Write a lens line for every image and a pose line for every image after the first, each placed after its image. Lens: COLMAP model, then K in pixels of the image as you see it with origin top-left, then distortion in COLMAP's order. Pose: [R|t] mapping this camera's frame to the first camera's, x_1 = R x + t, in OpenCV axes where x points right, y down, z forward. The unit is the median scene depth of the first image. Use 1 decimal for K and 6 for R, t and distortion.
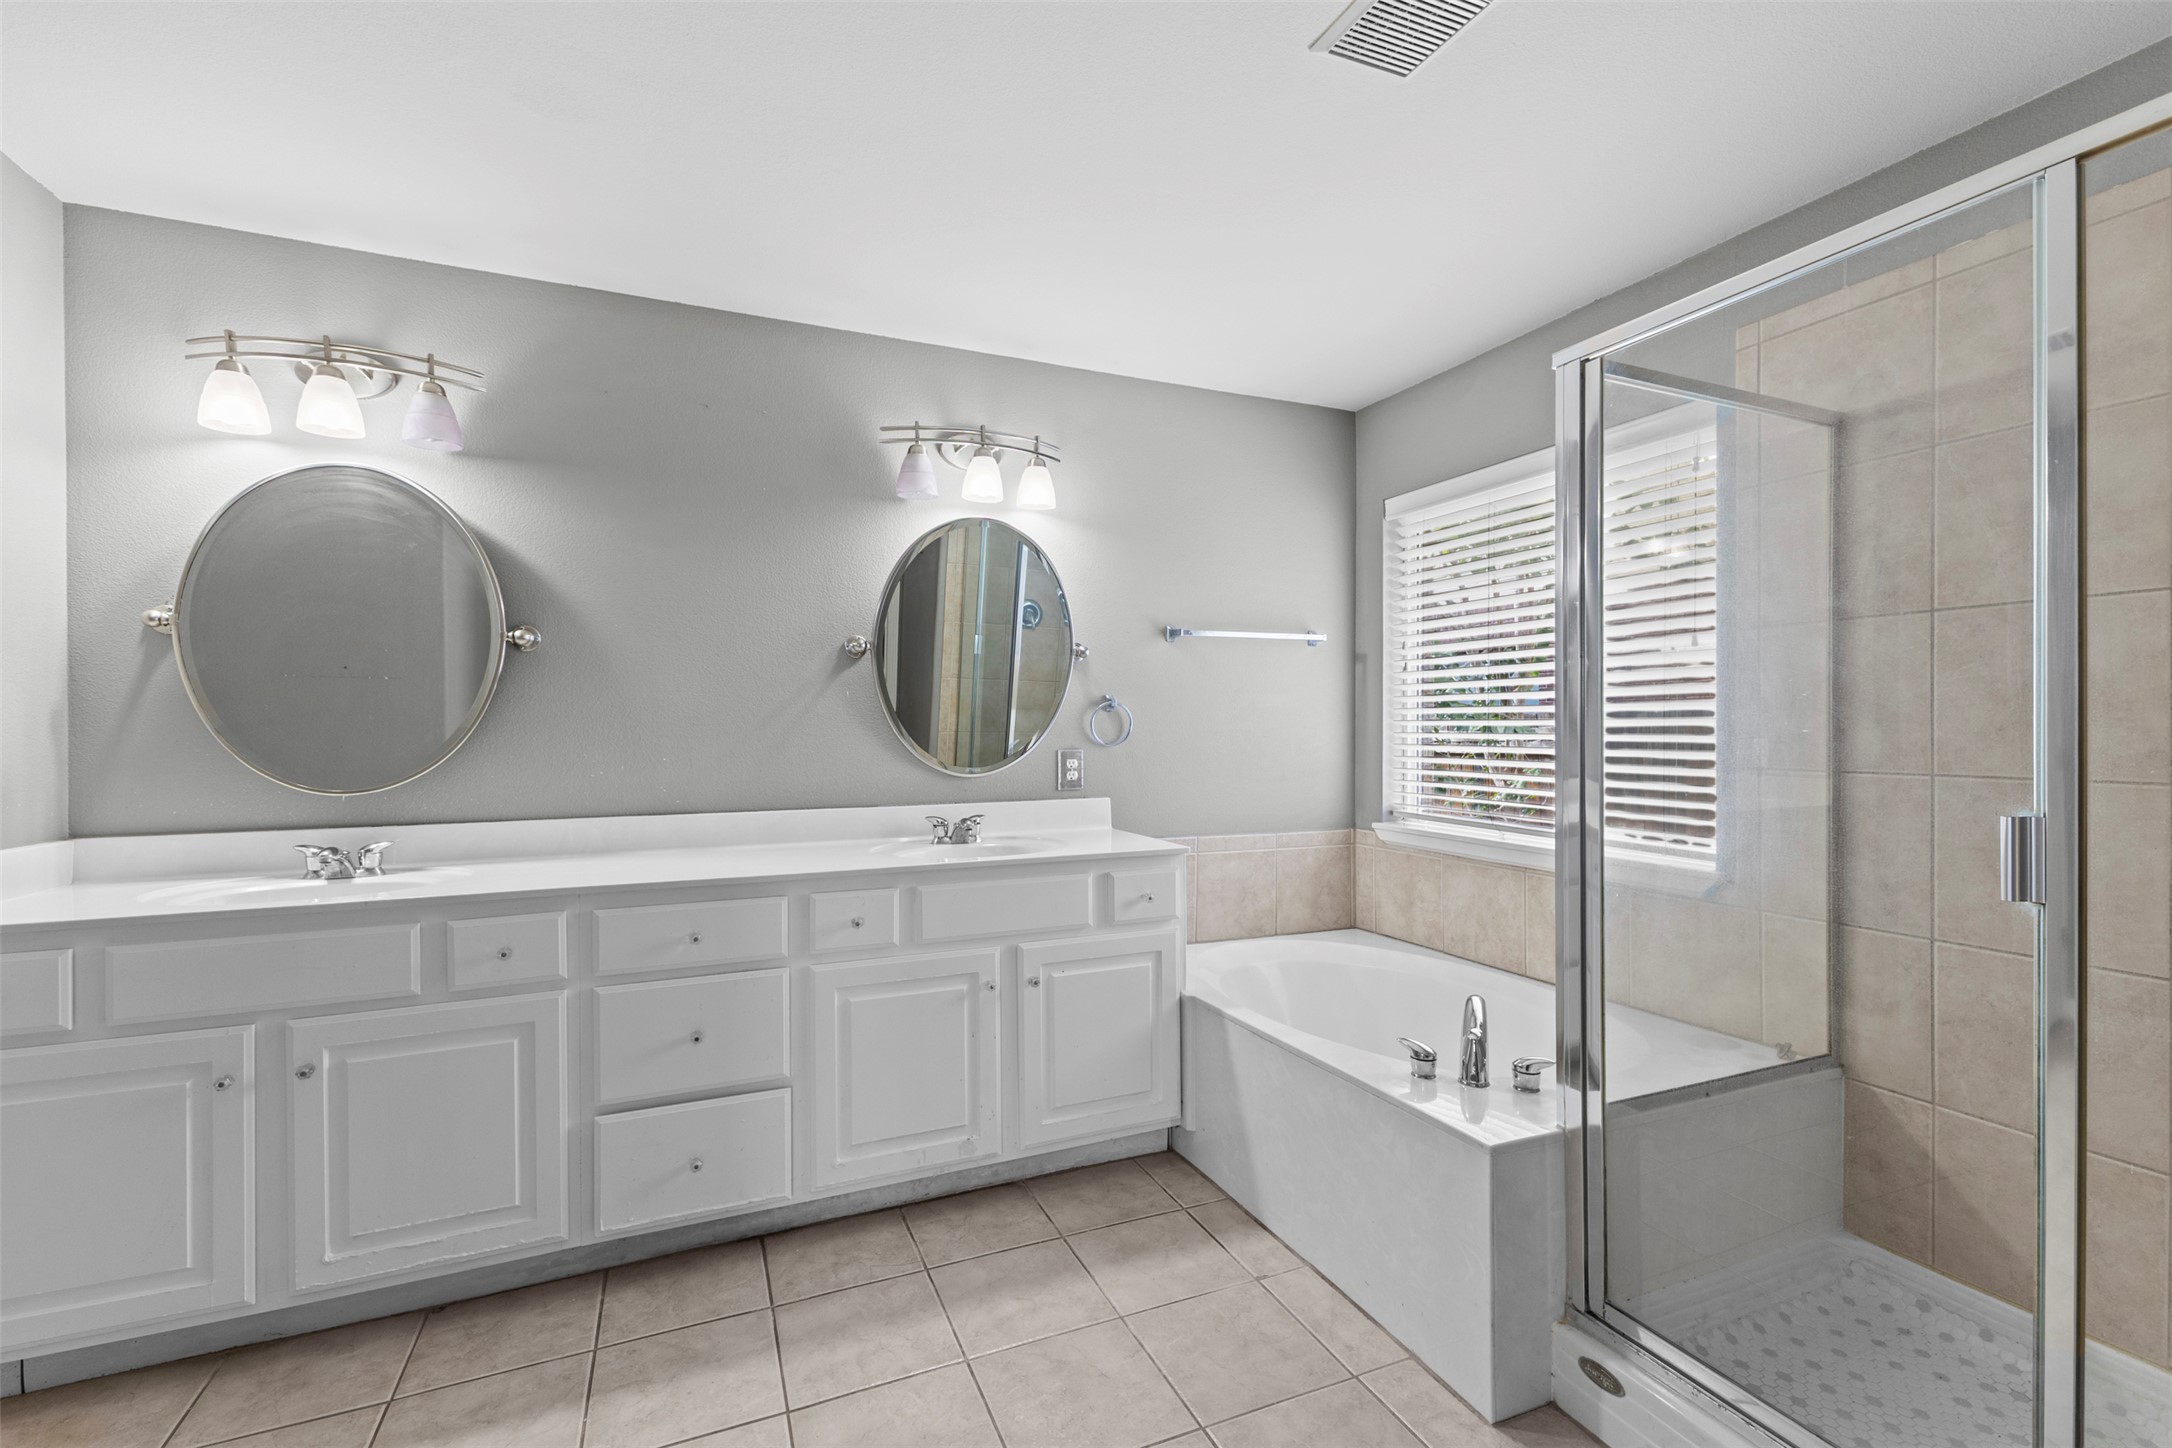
lens RADIAL K [[932.9, 0, 1085.0], [0, 932.9, 722.0], [0, 0, 1]] dist [0.009530, -0.001502]
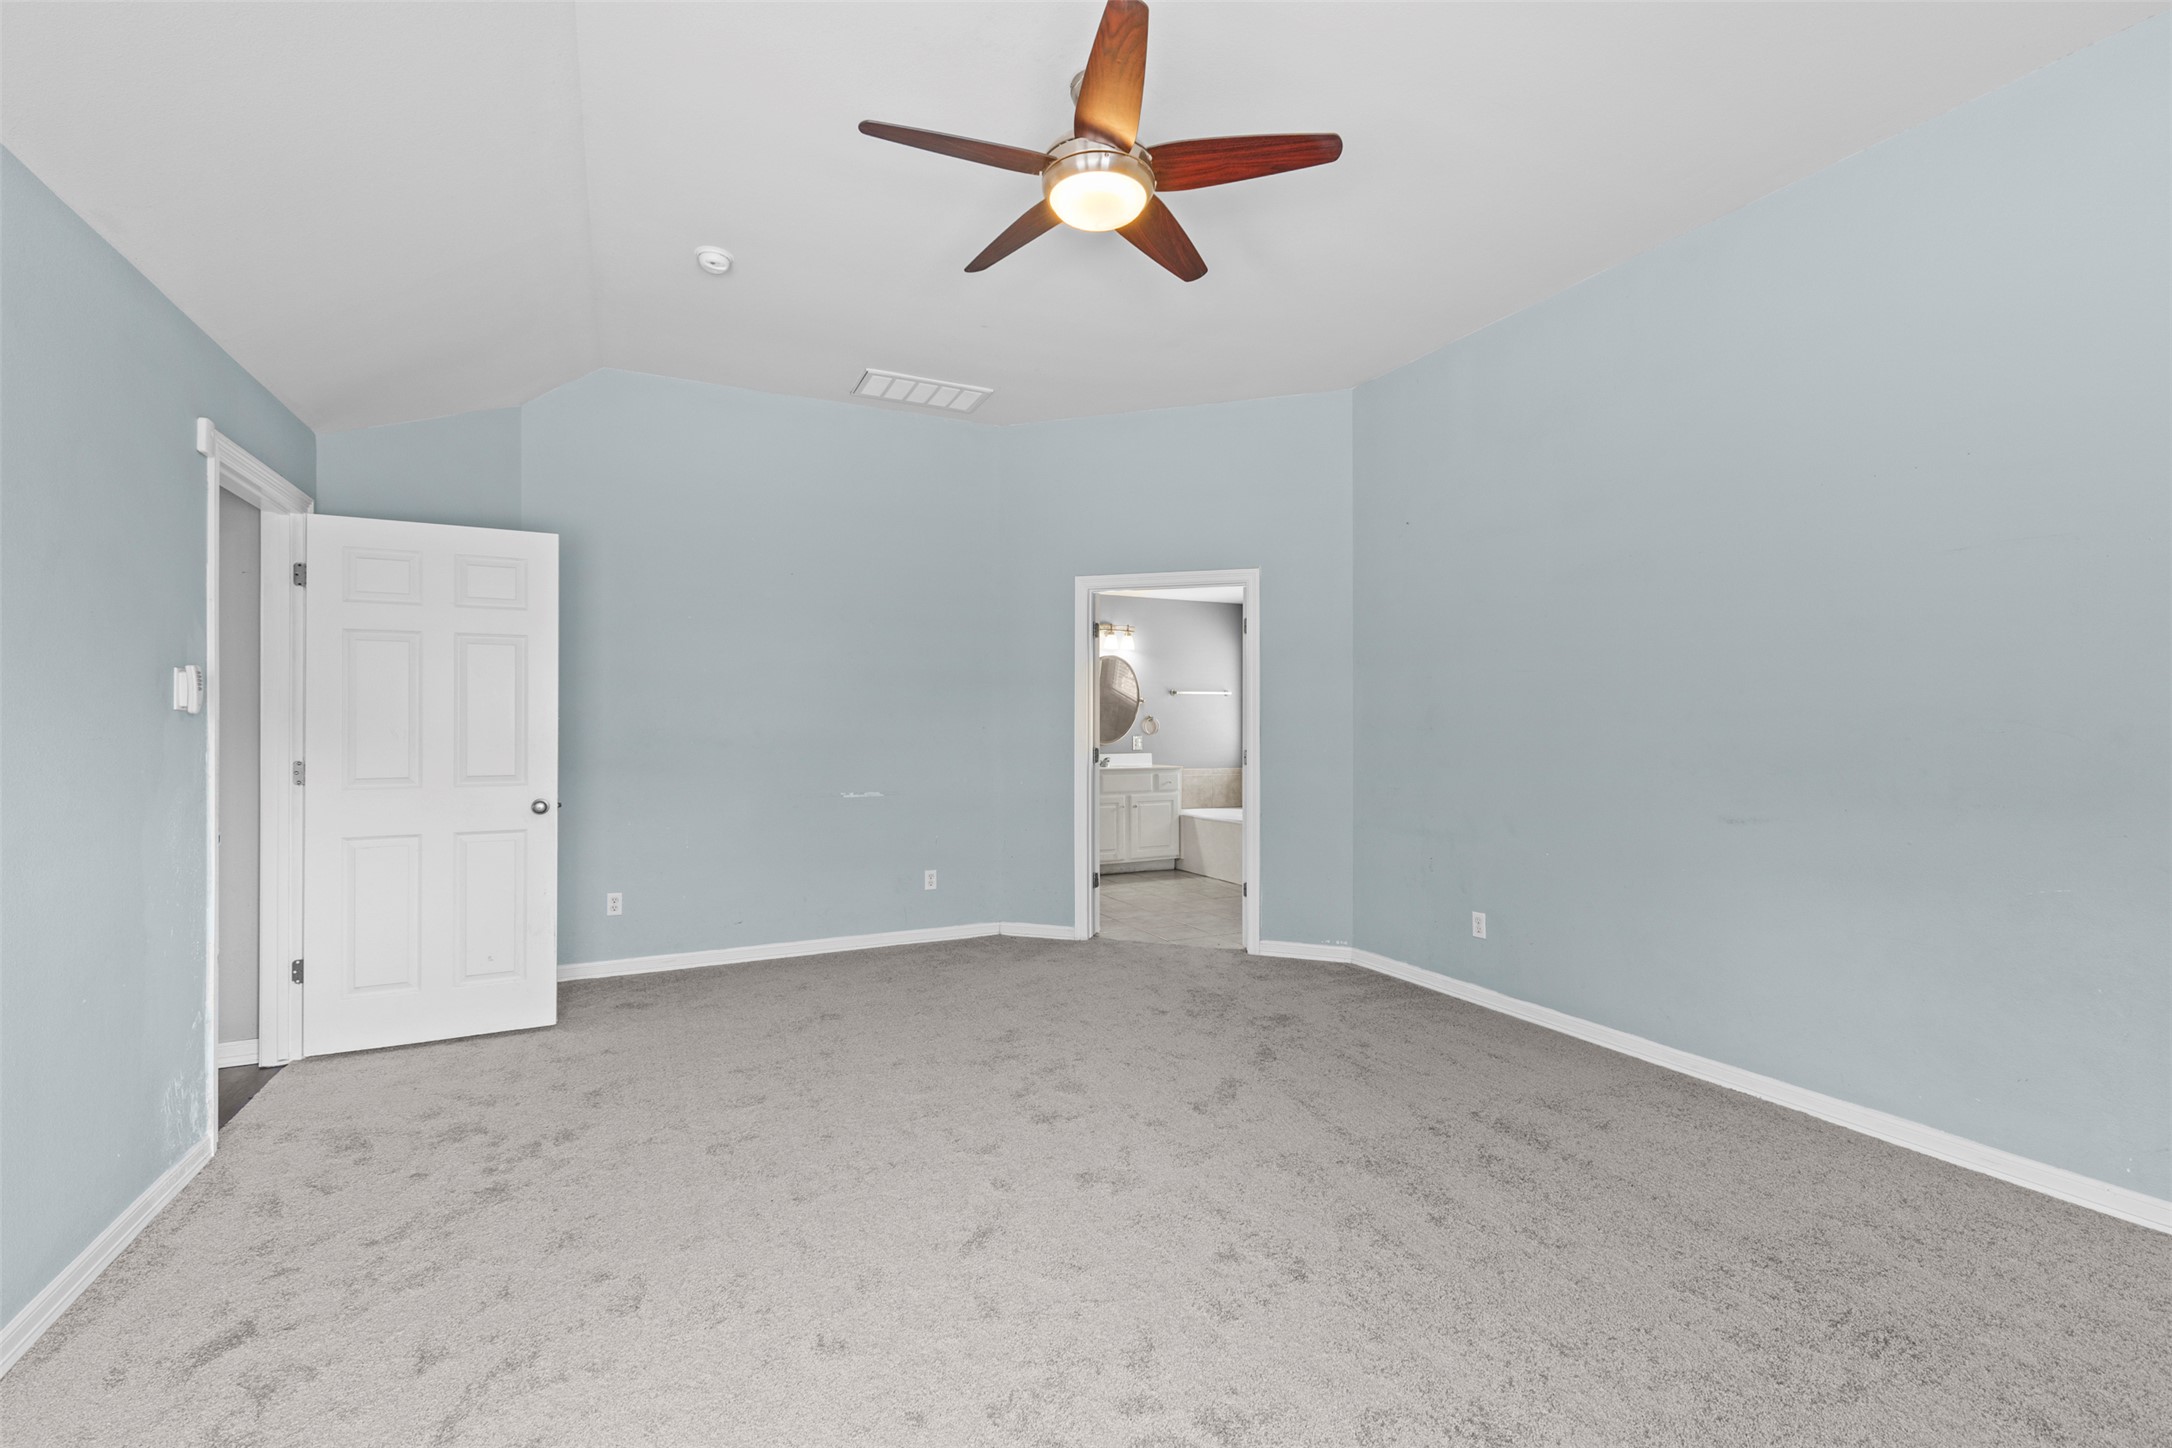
lens RADIAL K [[932.9, 0, 1084.3], [0, 932.9, 727.1], [0, 0, 1]] dist [0.009530, -0.001502]
pose [[0.998342, 0.003095, 0.057478, -0.346561], [-0.002443, 0.999932, -0.011408, 0.038613], [-0.057509, 0.011249, 0.998282, -1.821079]]
